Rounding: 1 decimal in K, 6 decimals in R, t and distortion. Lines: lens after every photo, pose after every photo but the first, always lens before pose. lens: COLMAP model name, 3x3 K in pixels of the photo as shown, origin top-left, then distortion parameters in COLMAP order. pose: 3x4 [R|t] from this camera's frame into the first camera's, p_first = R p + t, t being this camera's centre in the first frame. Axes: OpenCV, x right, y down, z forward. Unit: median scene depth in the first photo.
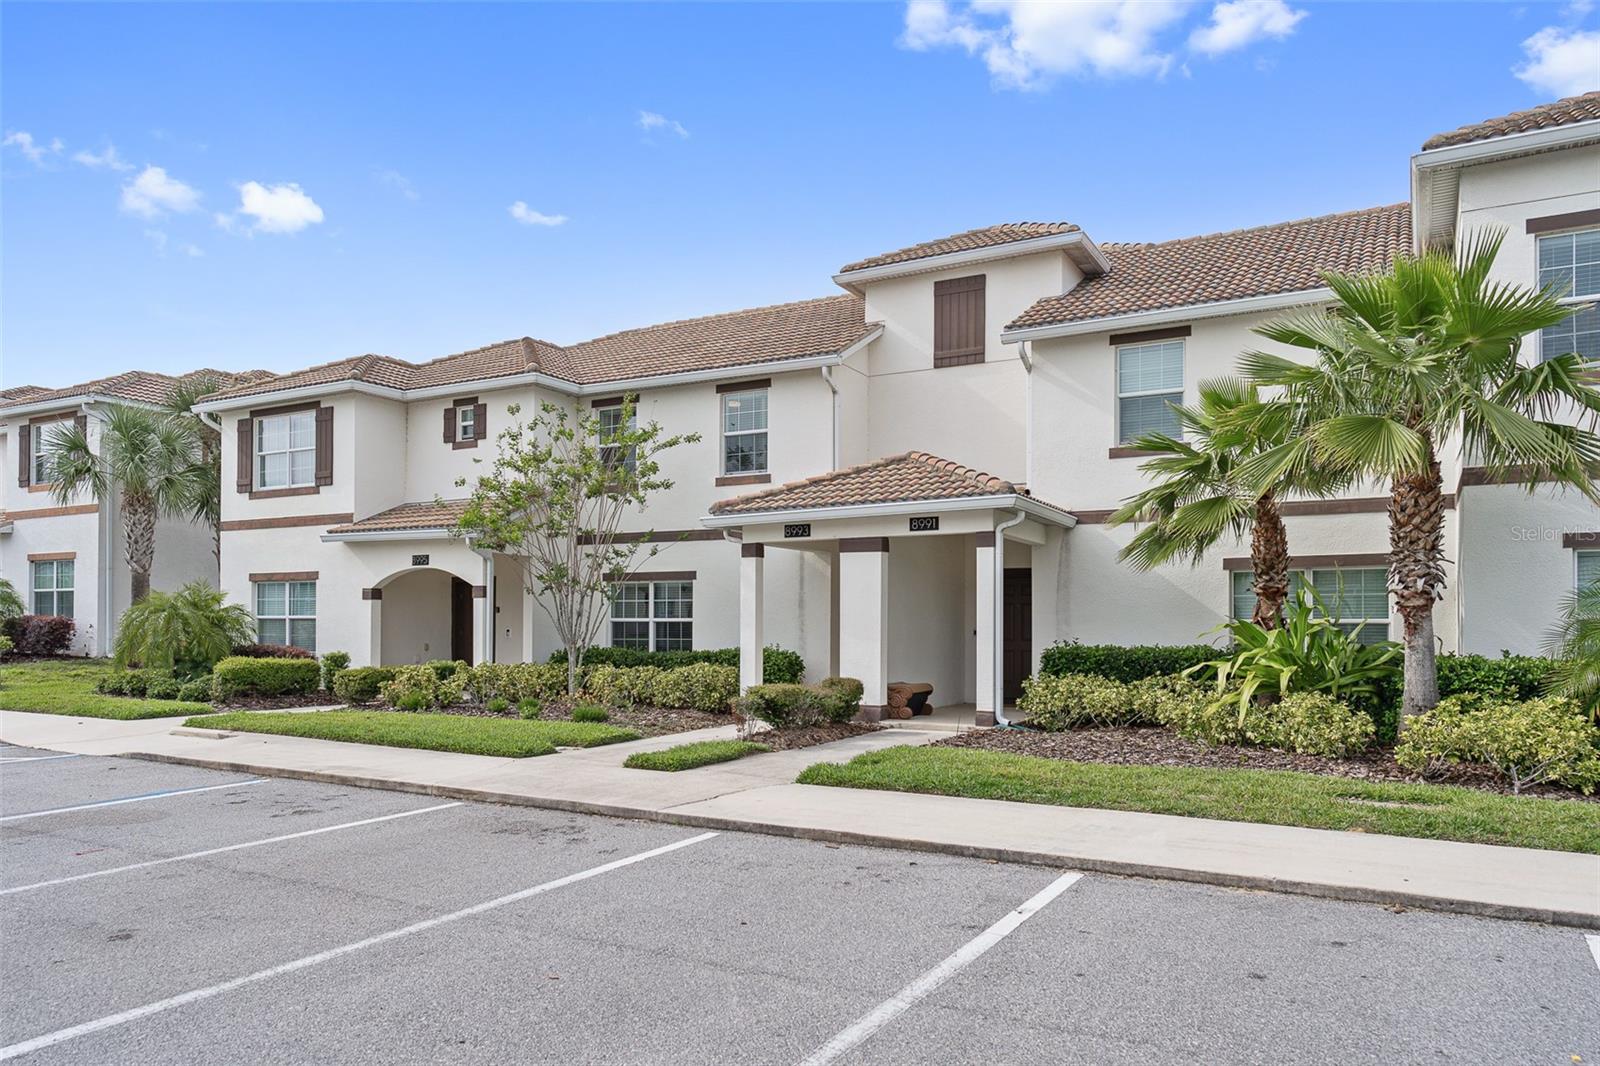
lens RADIAL K [[1086.2, 0, 793.0], [0, 1086.2, 630.5], [0, 0, 1]] dist [0.001096, -0.001560]
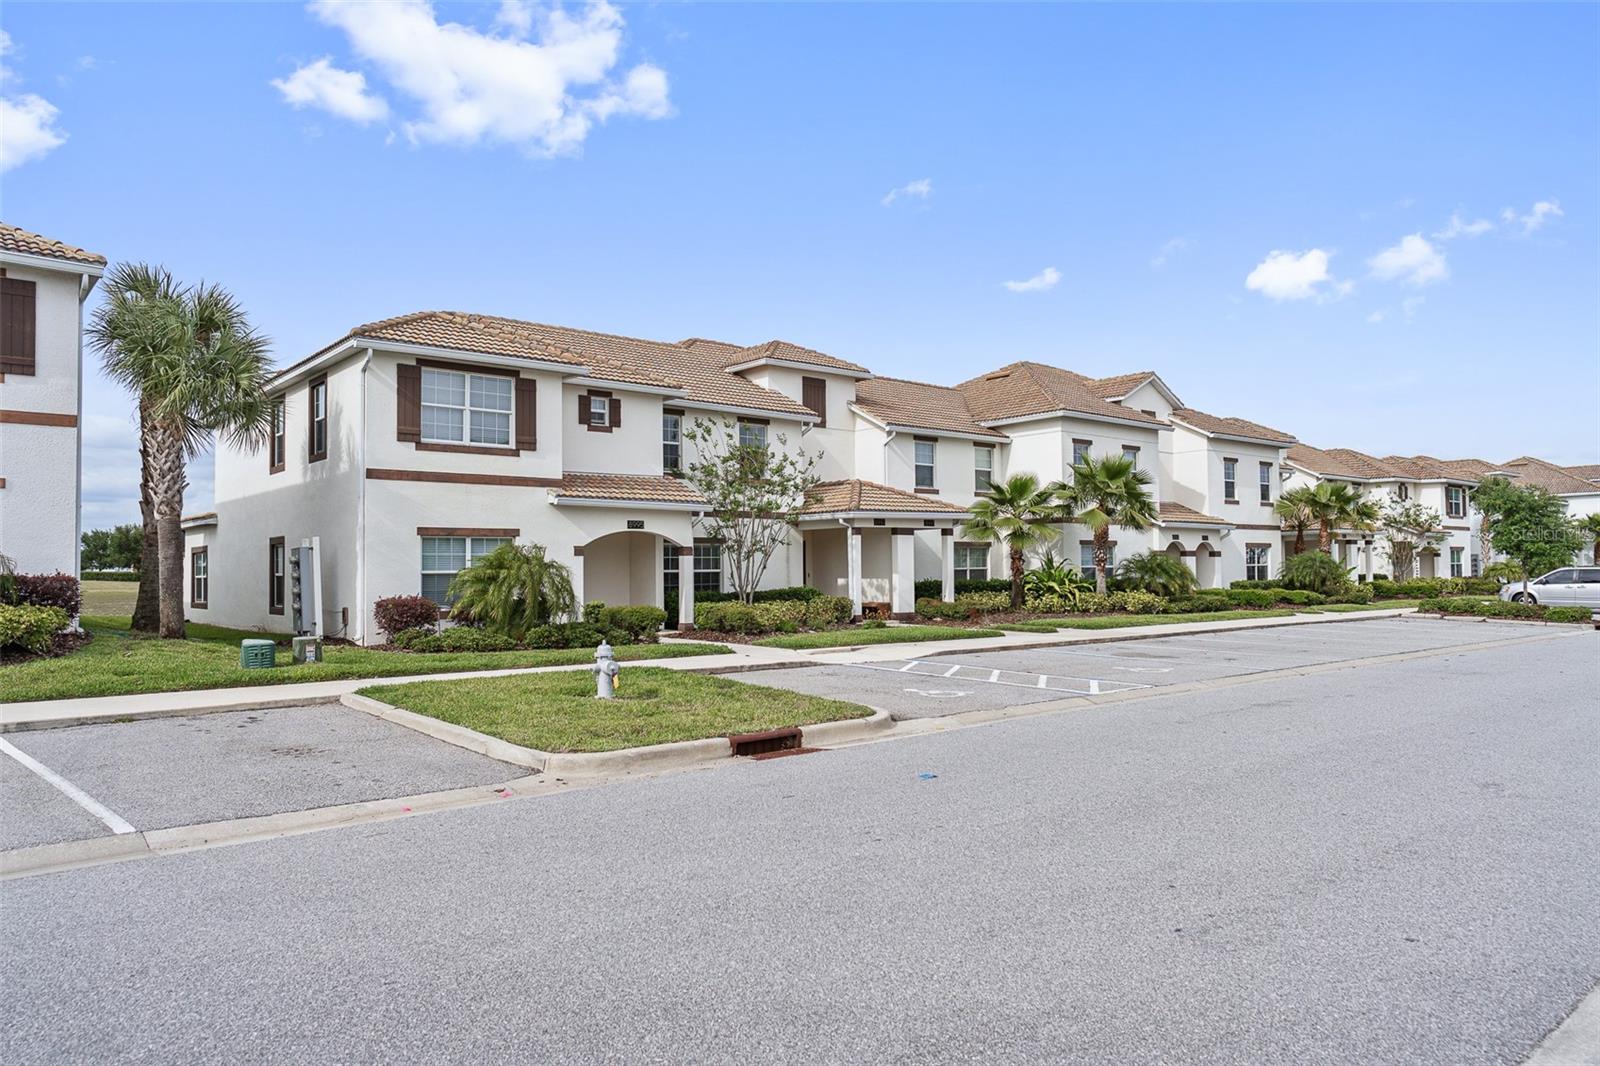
lens RADIAL K [[1062.7, 0, 800.0], [0, 1062.7, 533.0], [0, 0, 1]] dist [0.002112, -0.000223]
pose [[0.344864, 0.024006, 0.938346, -1.520386], [0.014036, 0.999429, -0.030728, -0.016059], [-0.938548, 0.023767, 0.344330, 0.431914]]
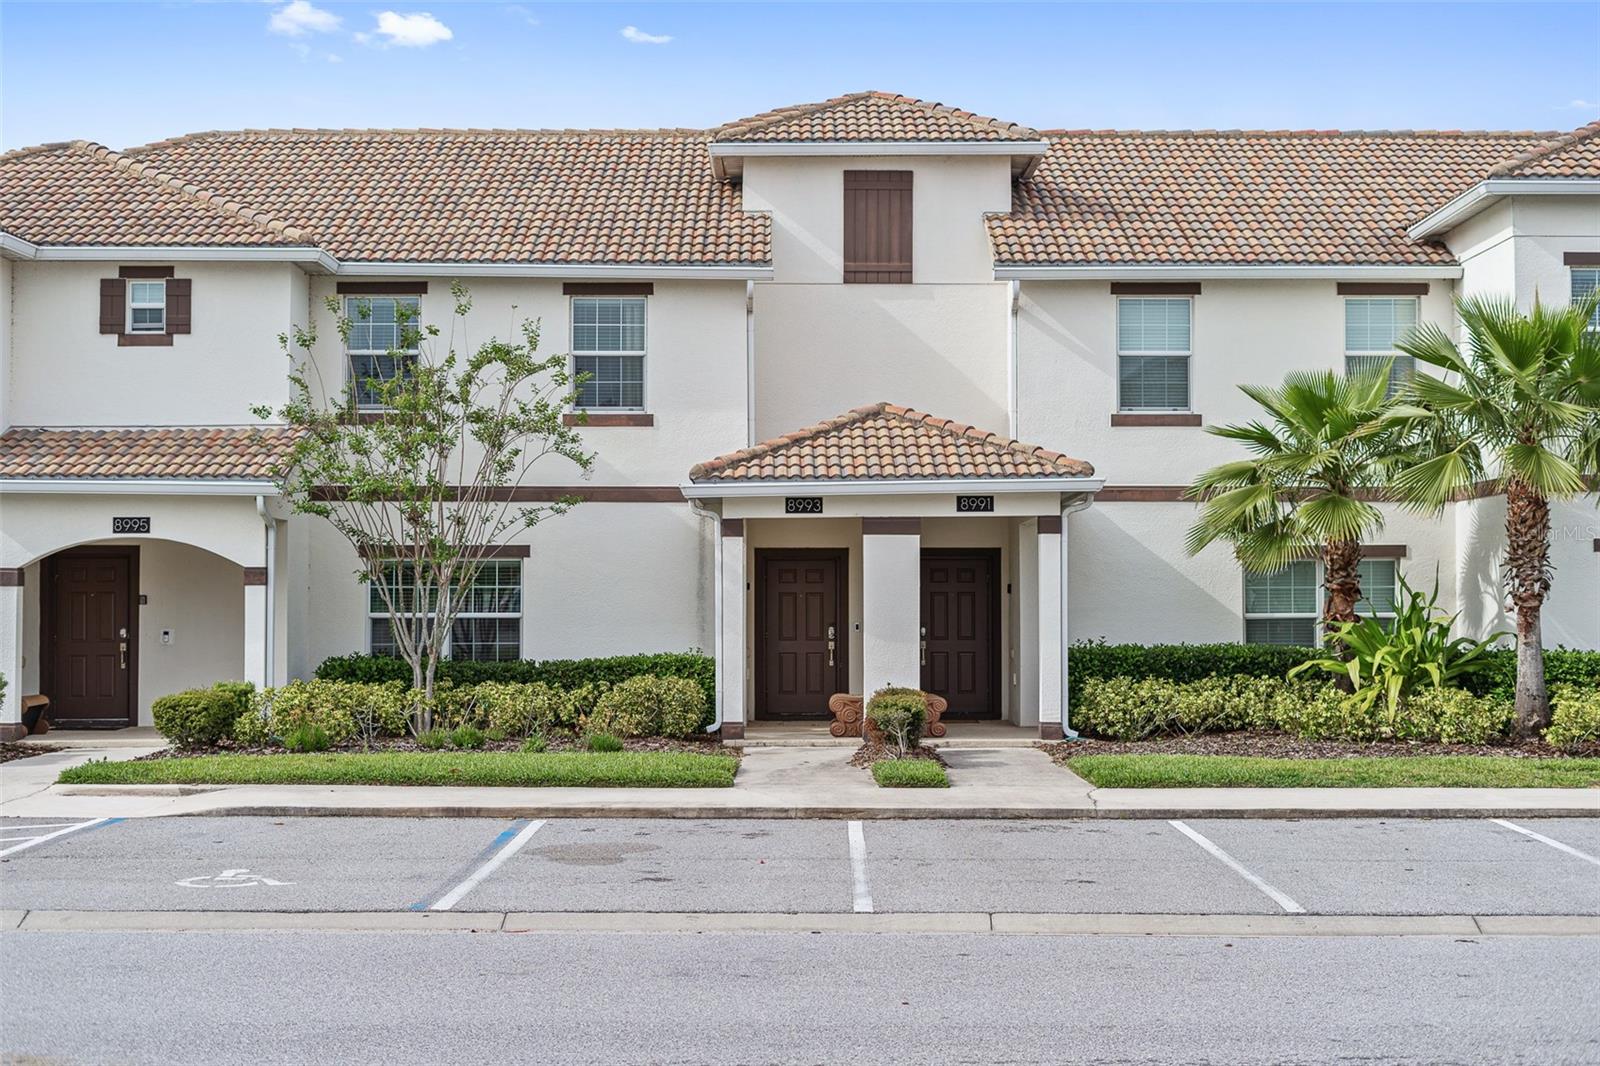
lens RADIAL K [[2300.2, 0, 800.0], [0, 2300.2, 533.0], [0, 0, 1]] dist [-0.010575, 0.040086]
pose [[0.866528, 0.009651, 0.499036, -0.723690], [0.006285, 0.999523, -0.030244, -0.017876], [-0.499090, 0.029344, 0.866053, -0.391732]]
